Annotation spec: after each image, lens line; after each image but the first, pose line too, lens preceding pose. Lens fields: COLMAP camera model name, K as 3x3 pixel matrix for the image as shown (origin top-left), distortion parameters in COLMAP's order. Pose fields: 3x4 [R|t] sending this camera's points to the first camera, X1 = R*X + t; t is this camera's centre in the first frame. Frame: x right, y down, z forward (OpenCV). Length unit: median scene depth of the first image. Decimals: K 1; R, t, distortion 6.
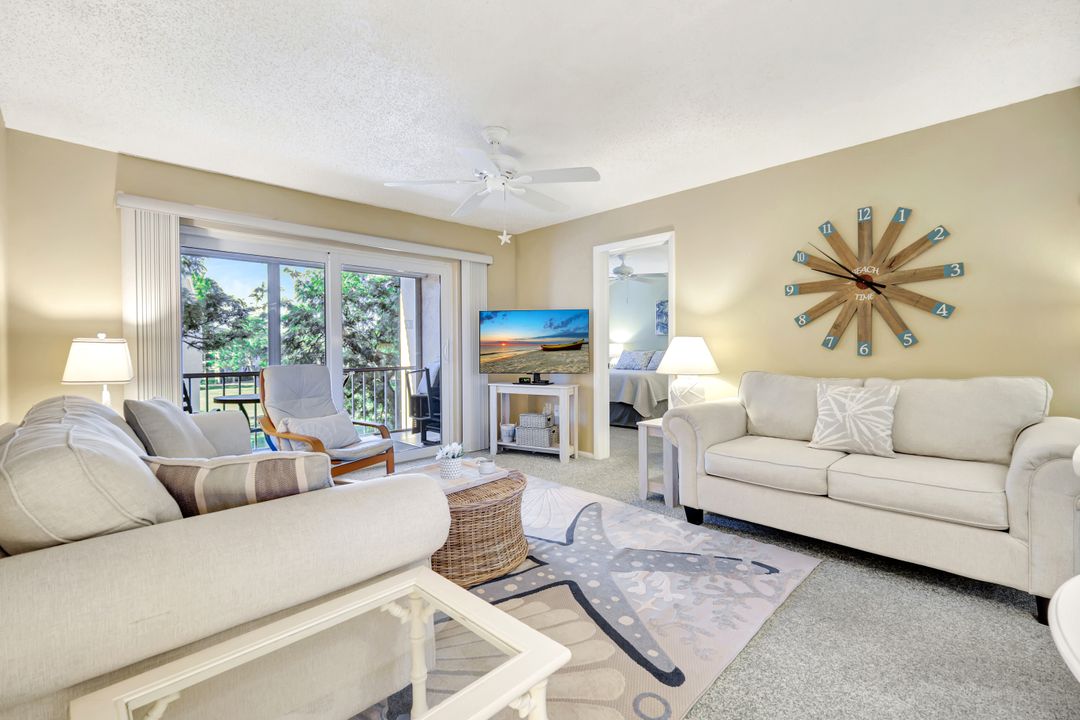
lens RADIAL K [[479.5, 0, 545.6], [0, 479.5, 353.9], [0, 0, 1]] dist [0.002026, 0.000065]
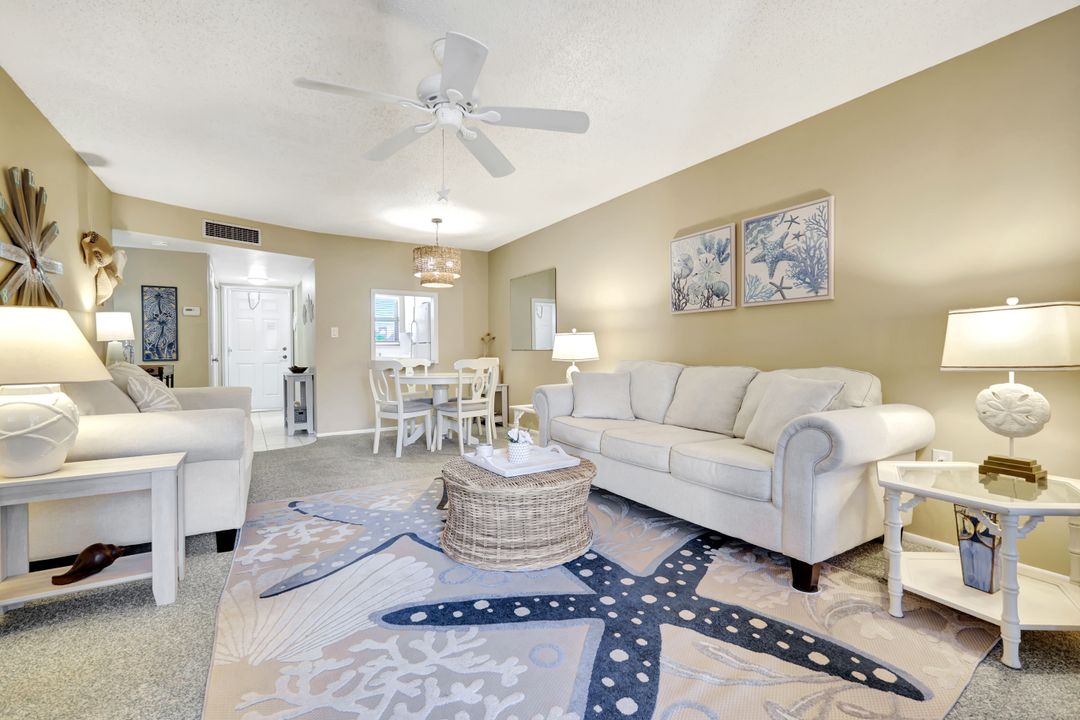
lens RADIAL K [[479.5, 0, 545.6], [0, 479.5, 353.9], [0, 0, 1]] dist [0.002026, 0.000065]
pose [[-0.974637, 0.010312, 0.223552, -0.399912], [0.015258, 0.999675, 0.020405, 0.010757], [-0.223269, 0.023299, -0.974478, 1.639933]]
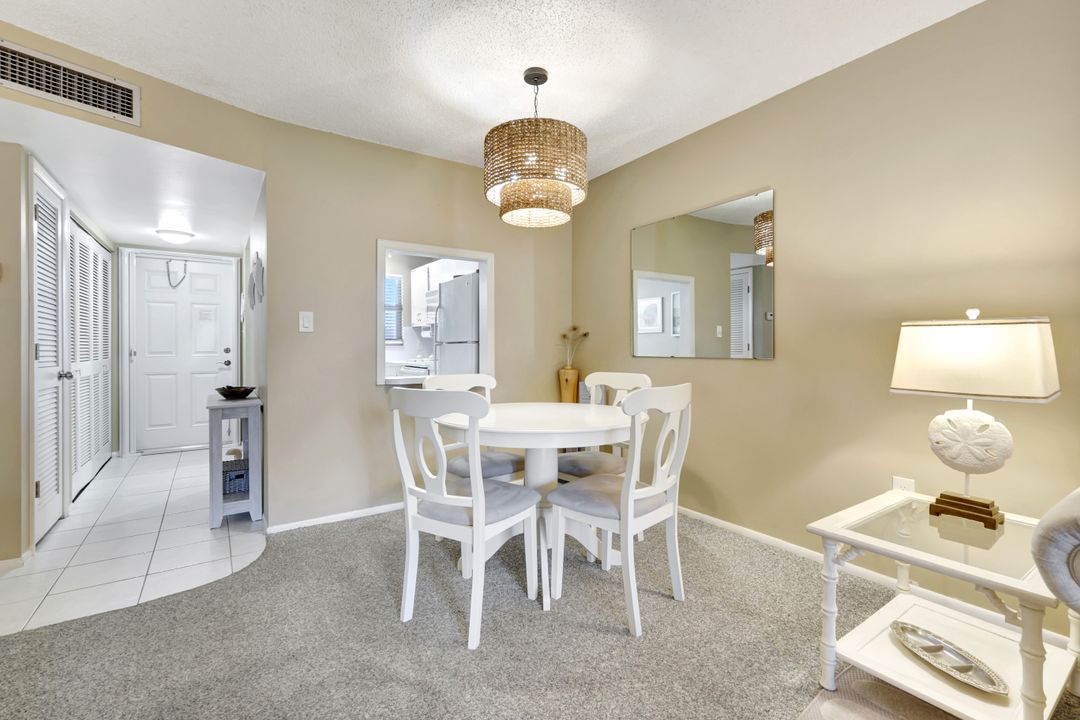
lens RADIAL K [[482.0, 0, 542.8], [0, 482.0, 345.7], [0, 0, 1]] dist [0.000930, 0.000095]
pose [[-0.982913, 0.009360, 0.183834, 0.192698], [0.011286, 0.999892, 0.009430, -0.004515], [-0.183726, 0.011343, -0.982912, 0.838962]]
